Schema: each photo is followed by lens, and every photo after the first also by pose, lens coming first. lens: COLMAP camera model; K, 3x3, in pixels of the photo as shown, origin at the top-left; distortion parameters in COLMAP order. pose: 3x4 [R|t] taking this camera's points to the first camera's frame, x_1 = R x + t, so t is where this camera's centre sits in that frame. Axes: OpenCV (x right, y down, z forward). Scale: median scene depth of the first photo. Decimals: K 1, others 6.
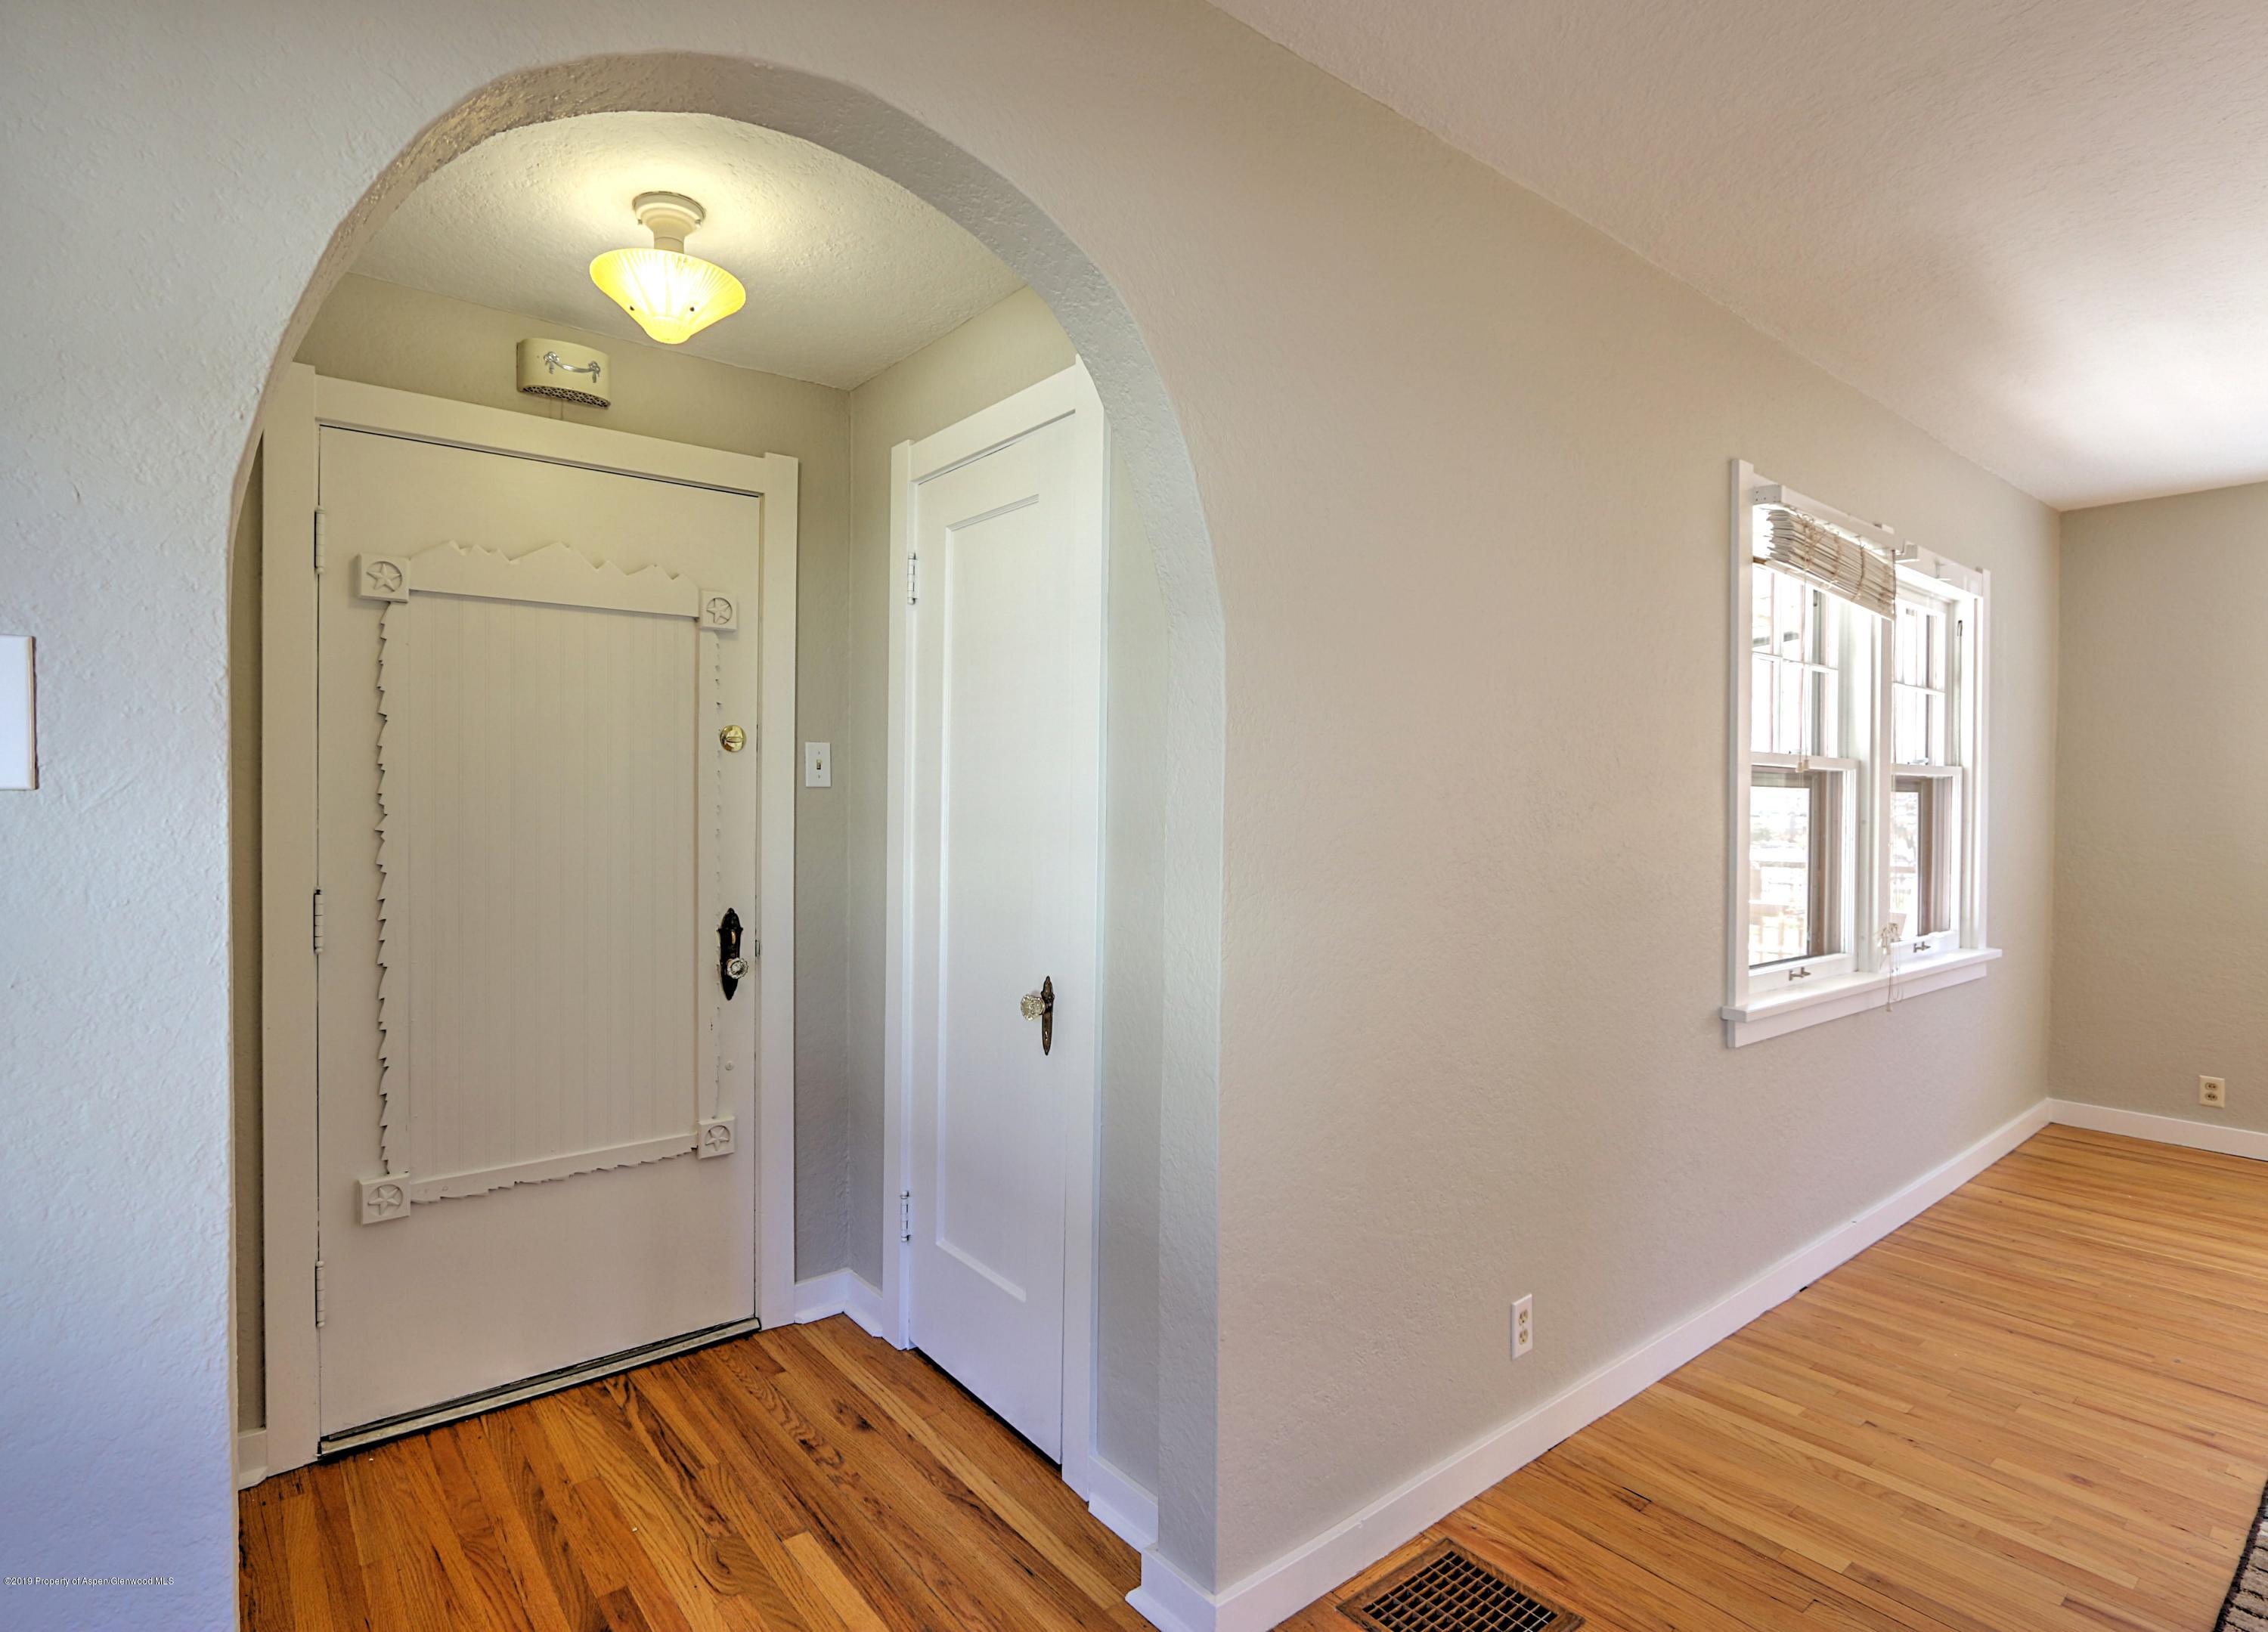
lens RADIAL K [[1124.0, 0, 1030.3], [0, 1124.0, 813.9], [0, 0, 1]] dist [-0.008724, -0.000382]
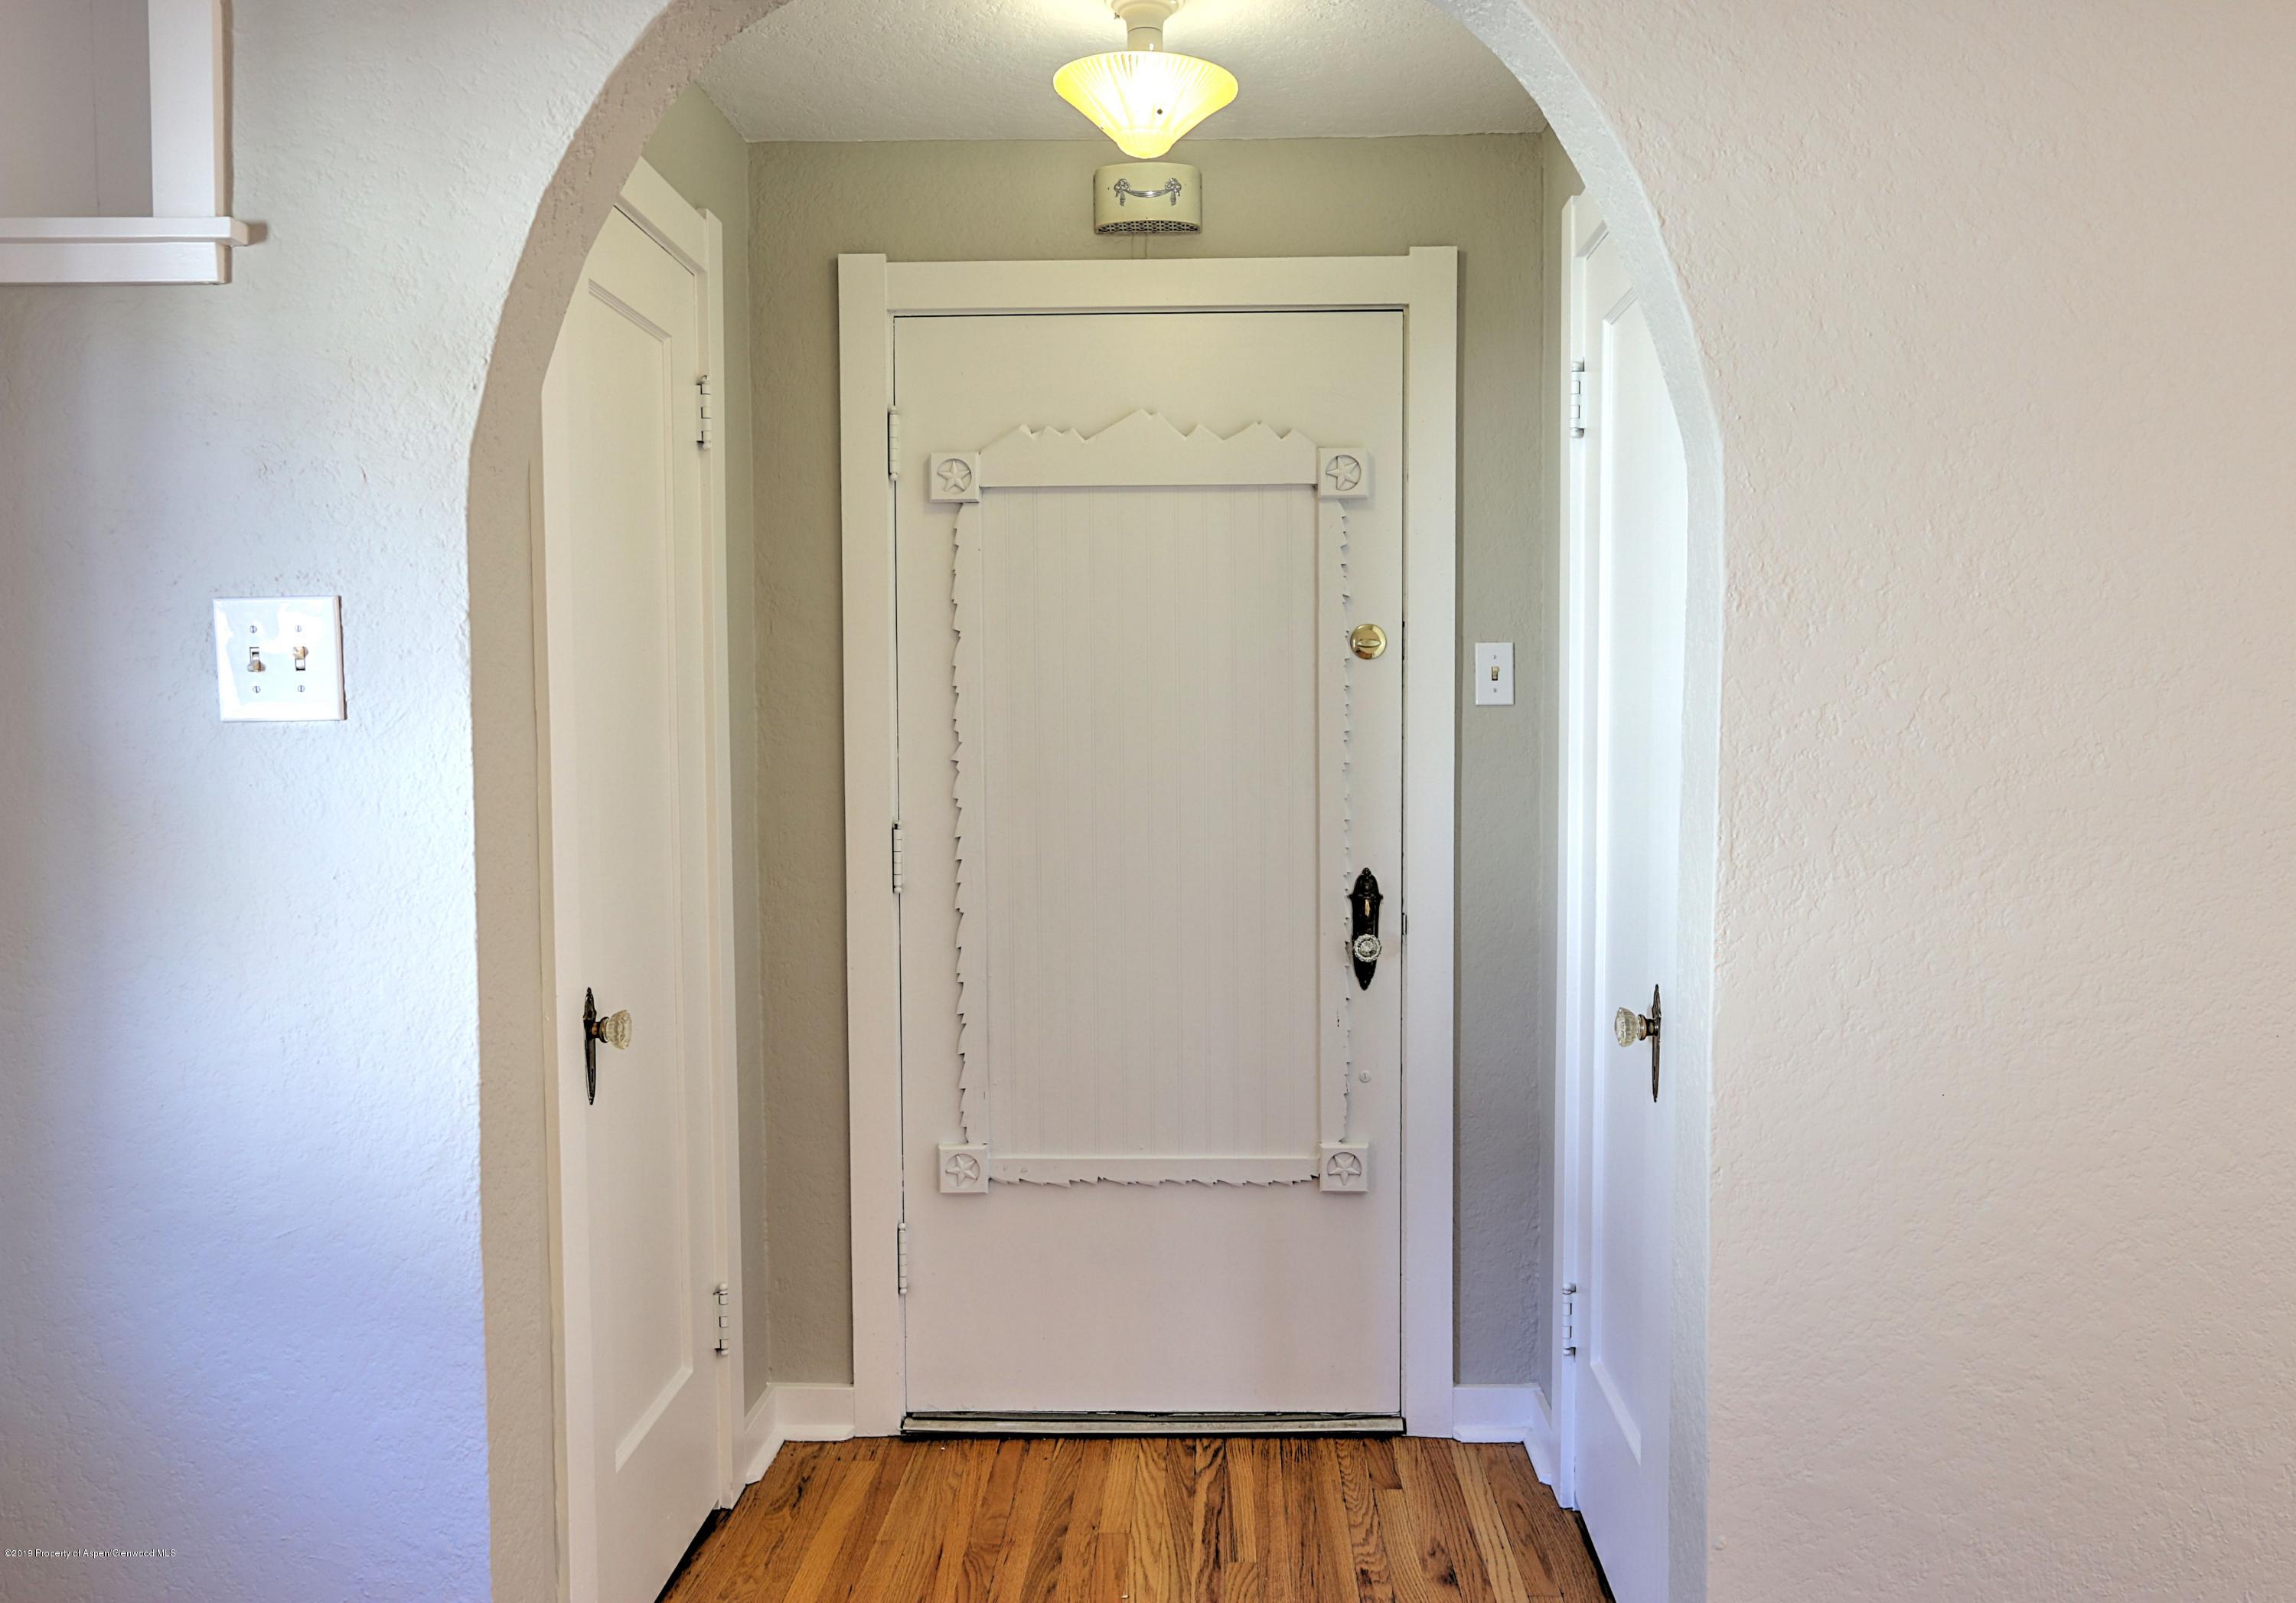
lens RADIAL K [[1682.9, 0, 1148.0], [0, 1682.9, 801.5], [0, 0, 1]] dist [-0.015538, 0.048294]
pose [[0.794947, 0.022136, -0.606275, 0.353406], [-0.001703, 0.999412, 0.034256, 0.001188], [0.606677, -0.026199, 0.794517, 0.021922]]
